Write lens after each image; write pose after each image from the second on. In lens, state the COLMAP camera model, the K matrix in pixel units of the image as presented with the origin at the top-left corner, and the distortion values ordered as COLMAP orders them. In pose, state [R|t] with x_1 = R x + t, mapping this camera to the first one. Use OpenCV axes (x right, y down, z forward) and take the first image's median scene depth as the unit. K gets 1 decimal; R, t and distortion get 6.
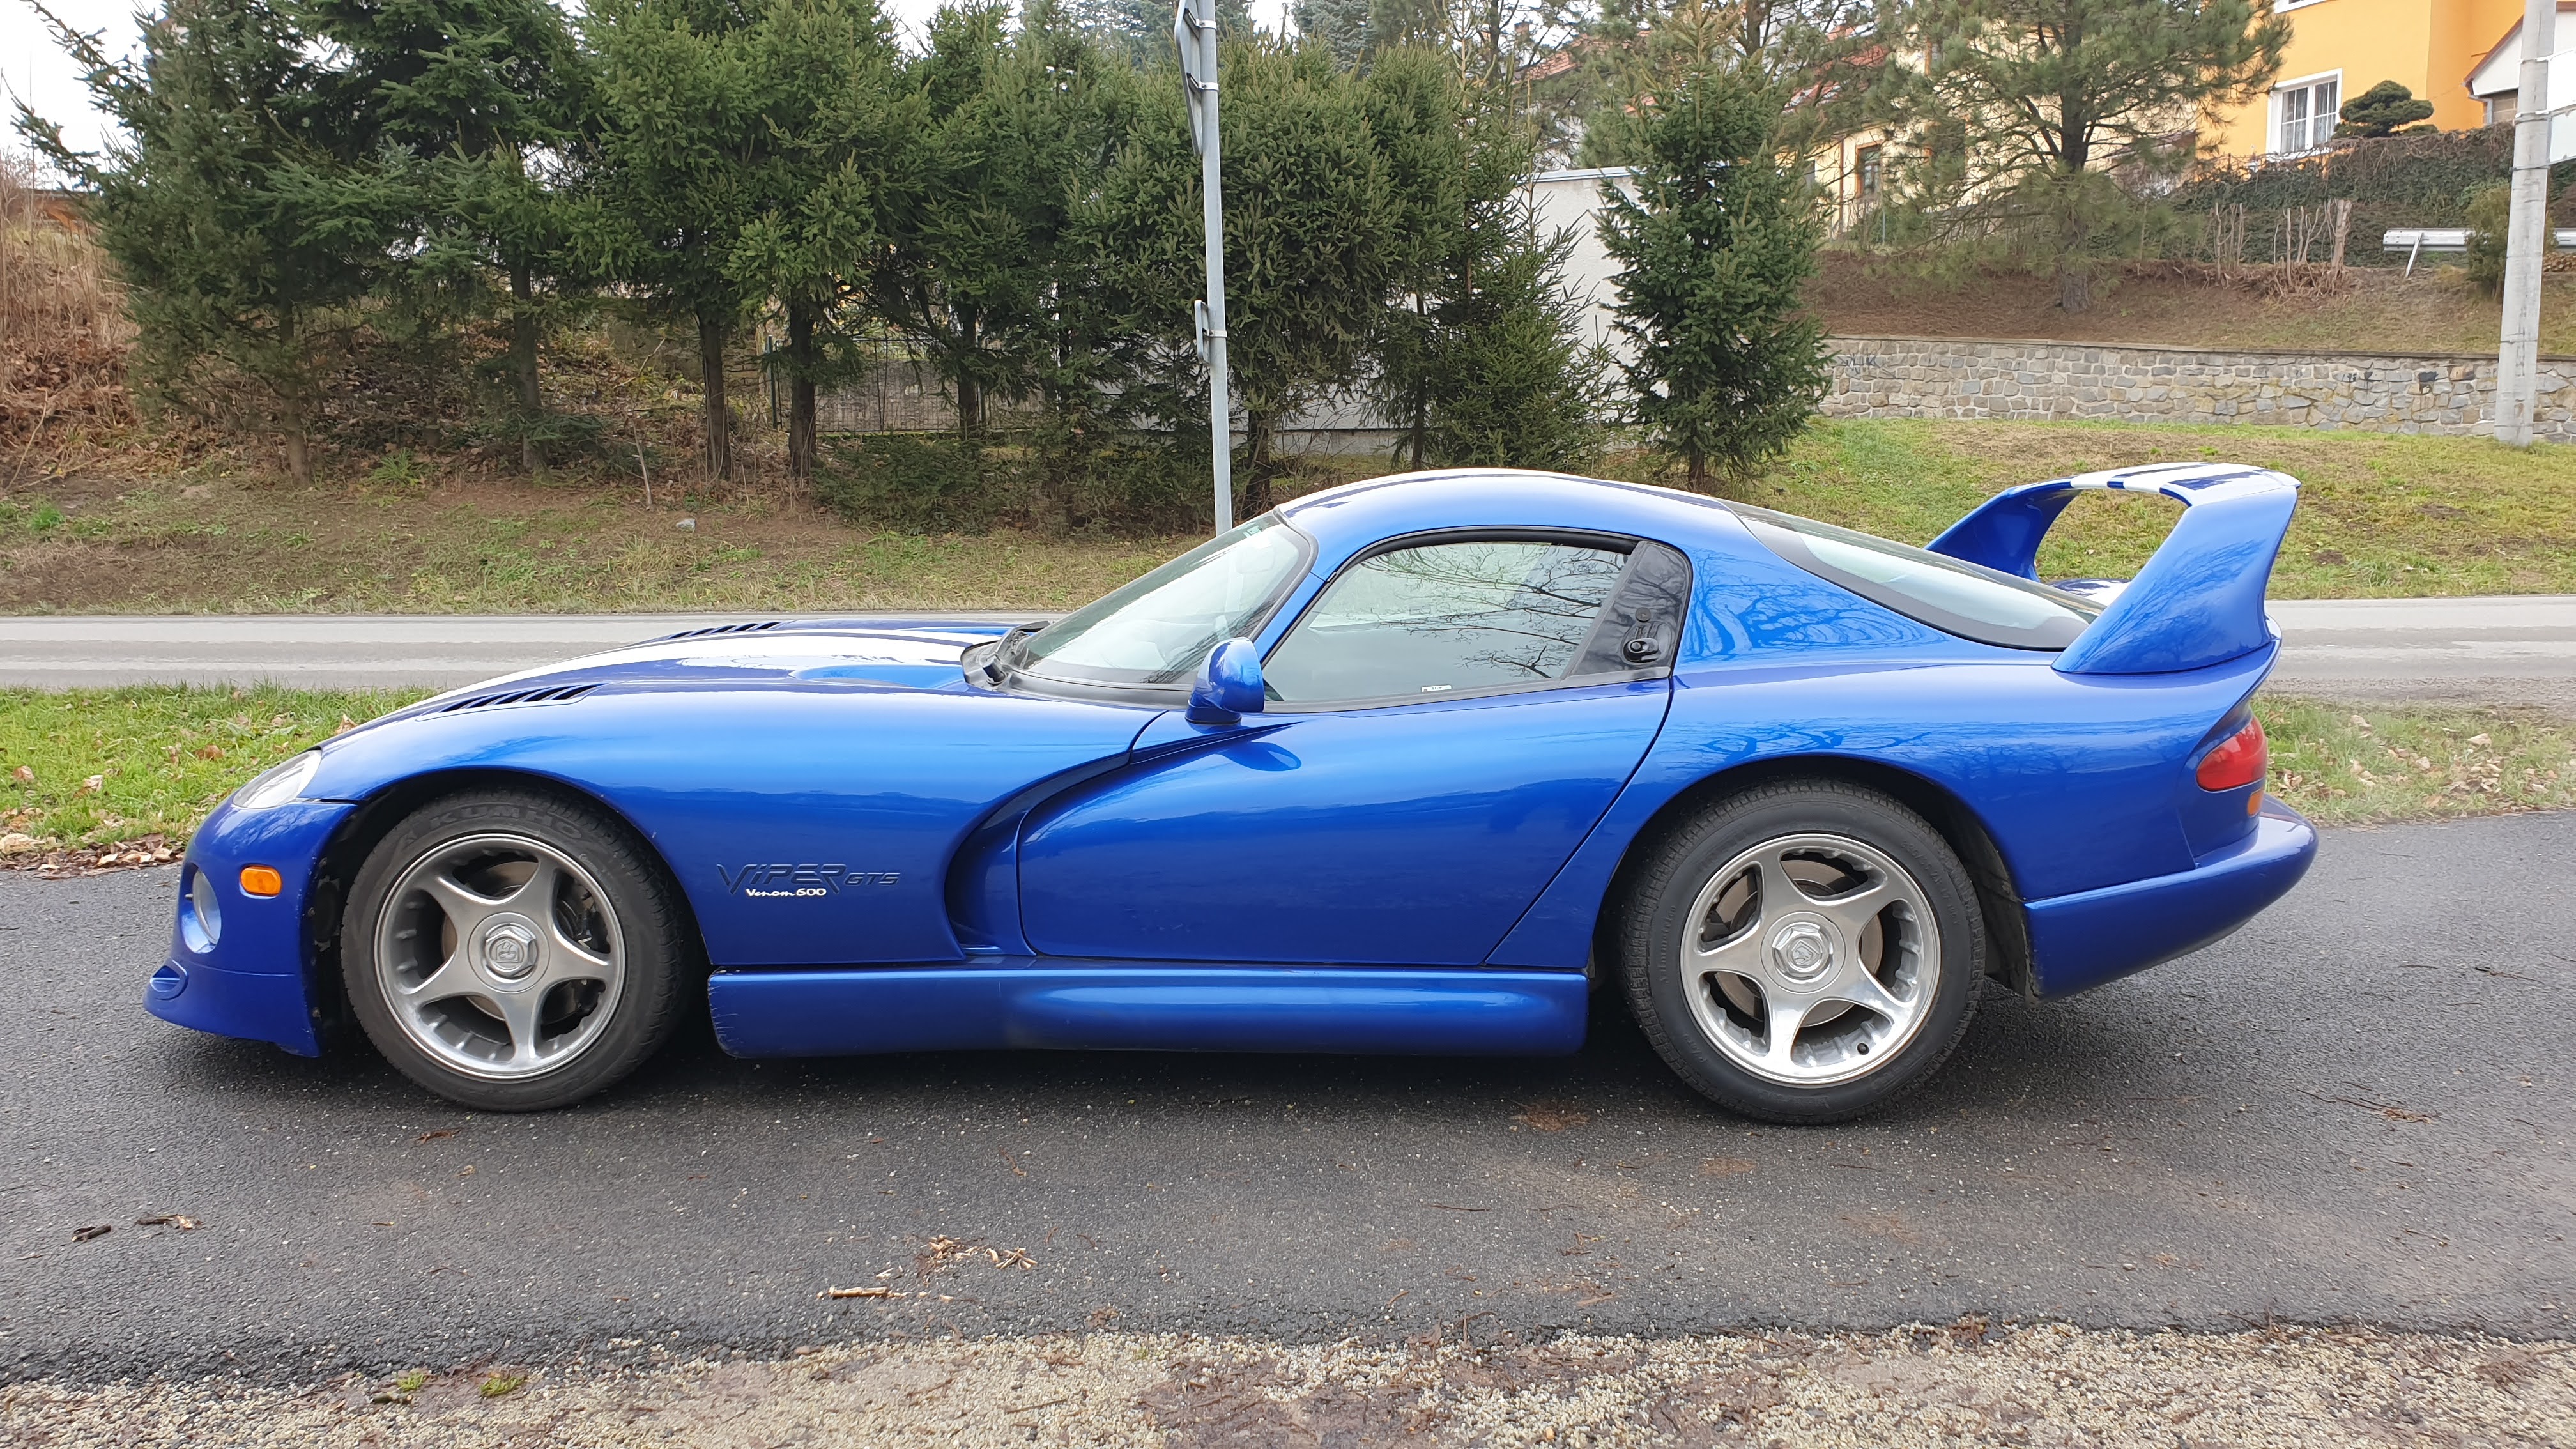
lens RADIAL K [[1992.1, 0, 1288.0], [0, 1992.1, 724.5], [0, 0, 1]] dist [0.003465, 0.011284]
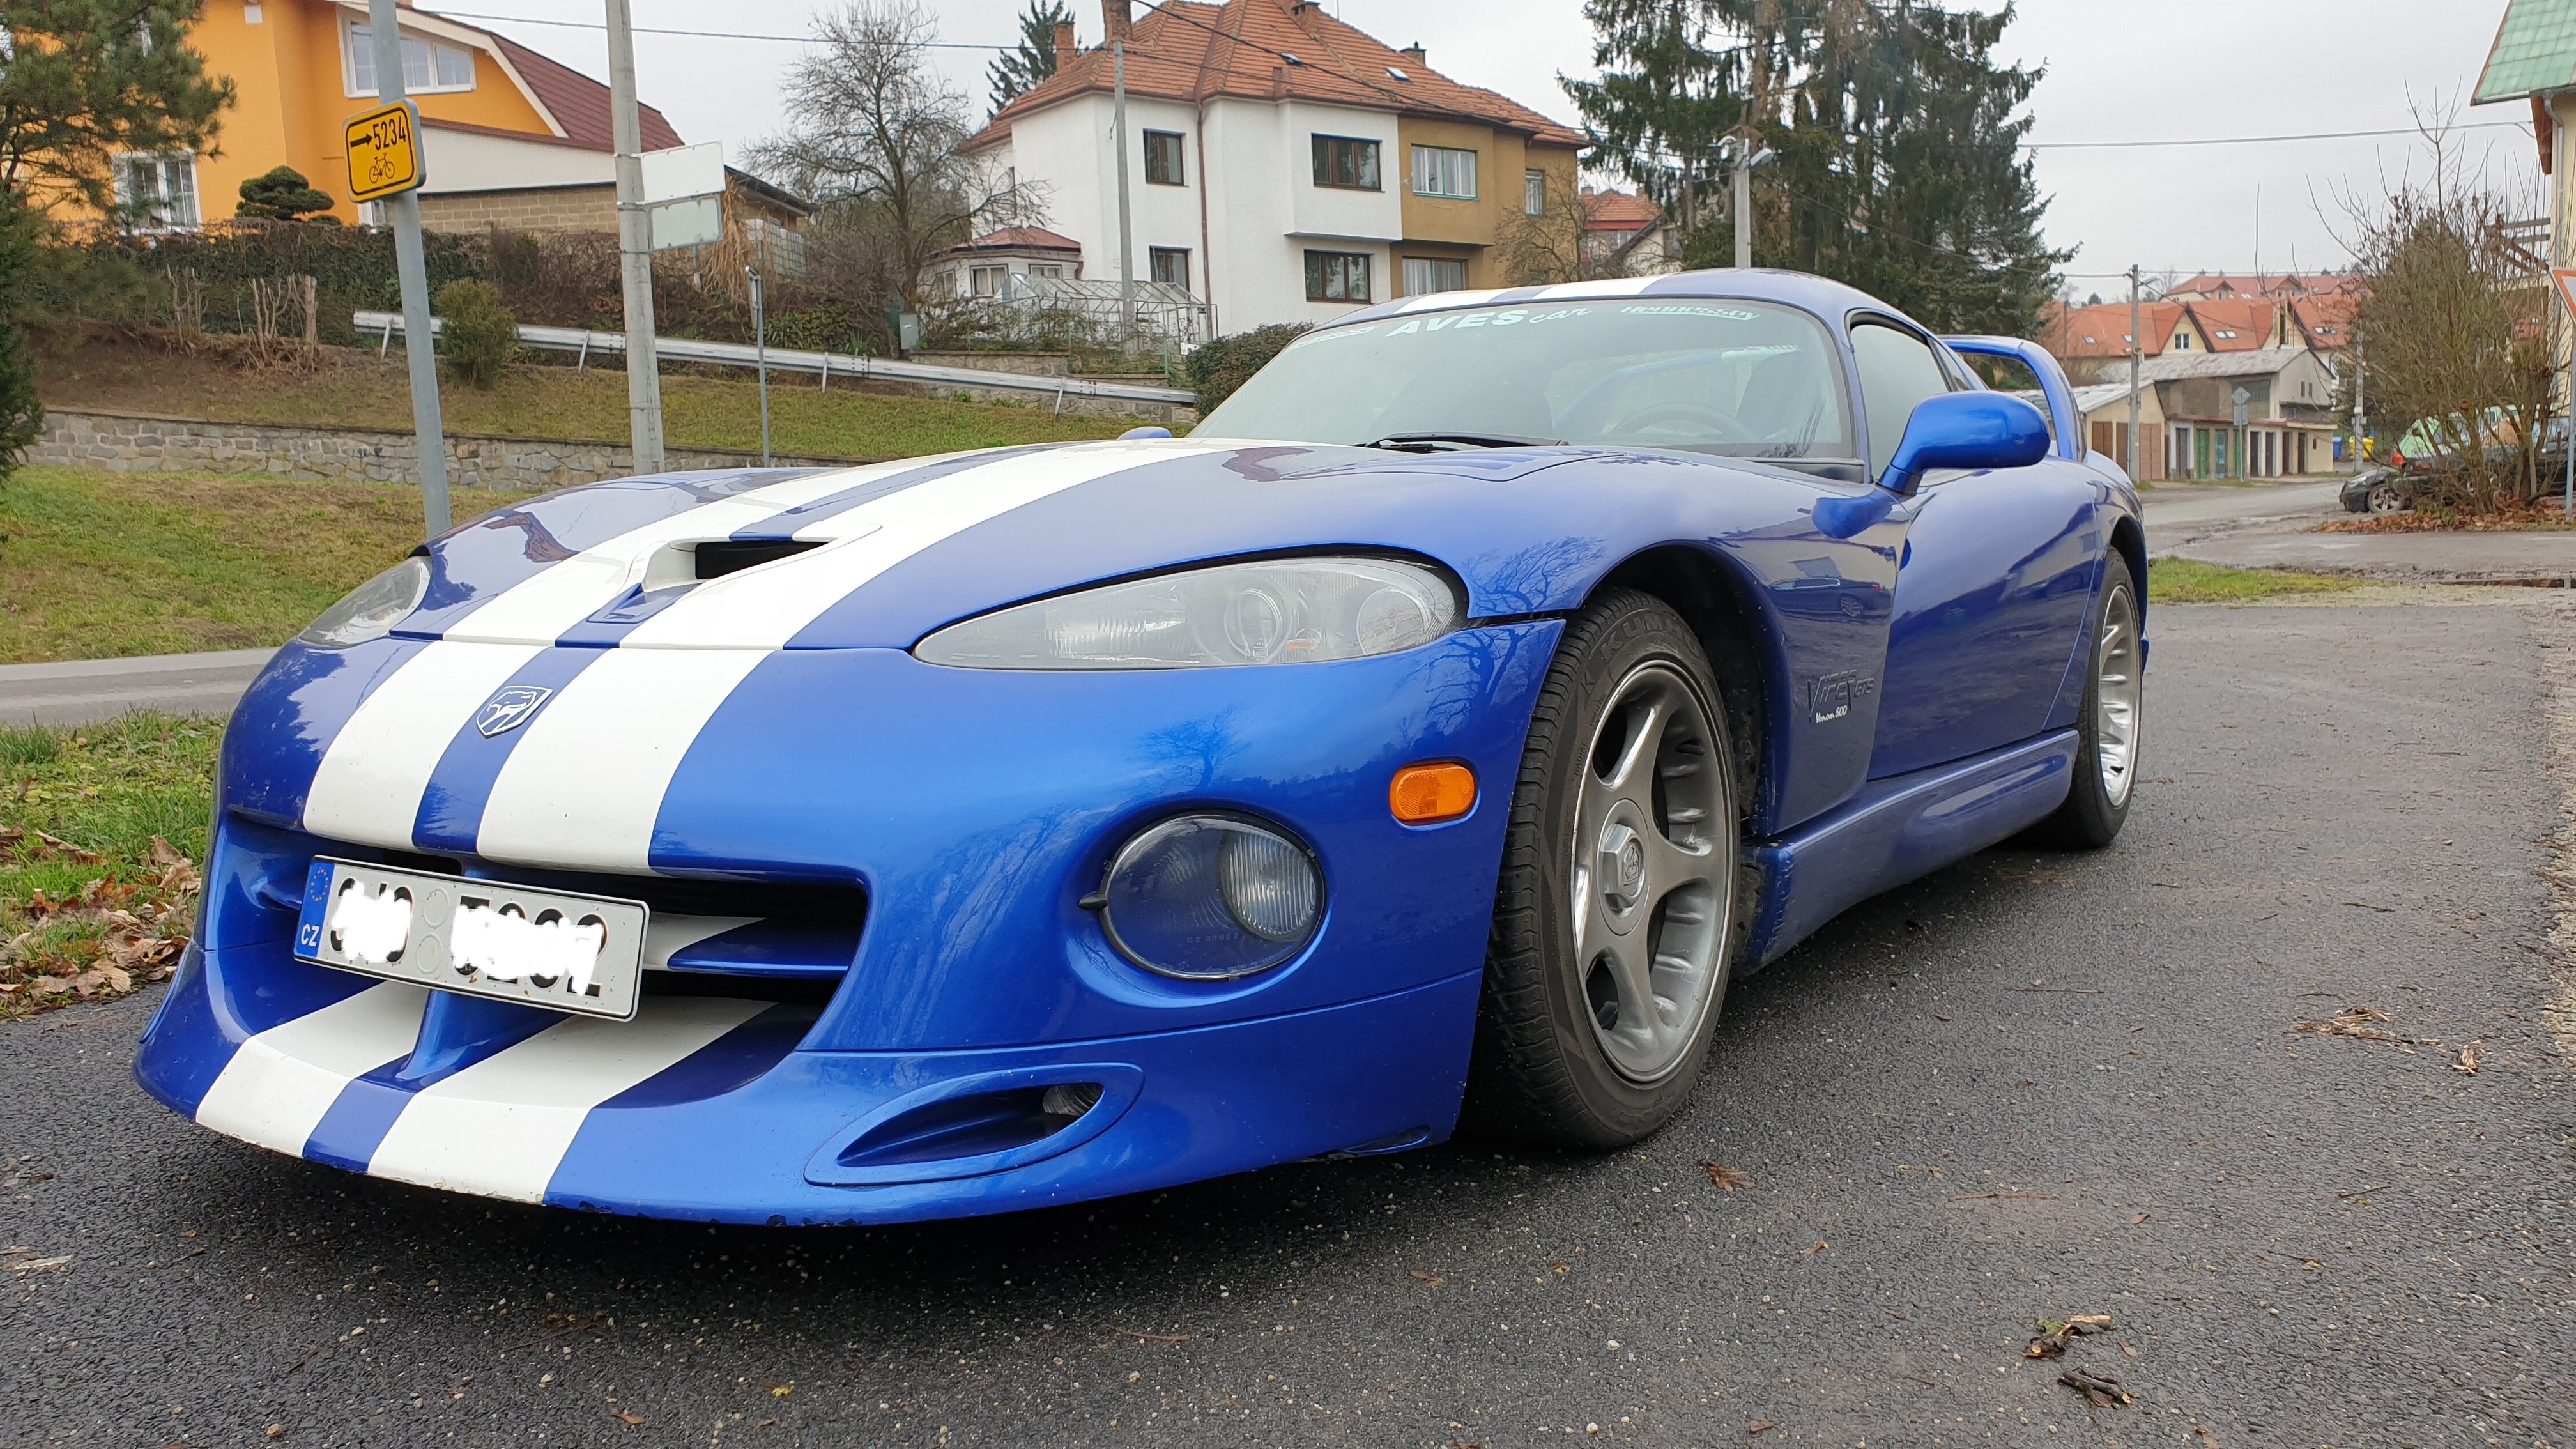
lens RADIAL K [[1992.1, 0, 1288.0], [0, 1992.1, 724.5], [0, 0, 1]] dist [0.003465, 0.011284]
pose [[0.487553, -0.084450, 0.868999, -0.114396], [0.134764, 0.990662, 0.020664, 0.002213], [-0.862630, 0.107035, 0.494382, 0.118154]]
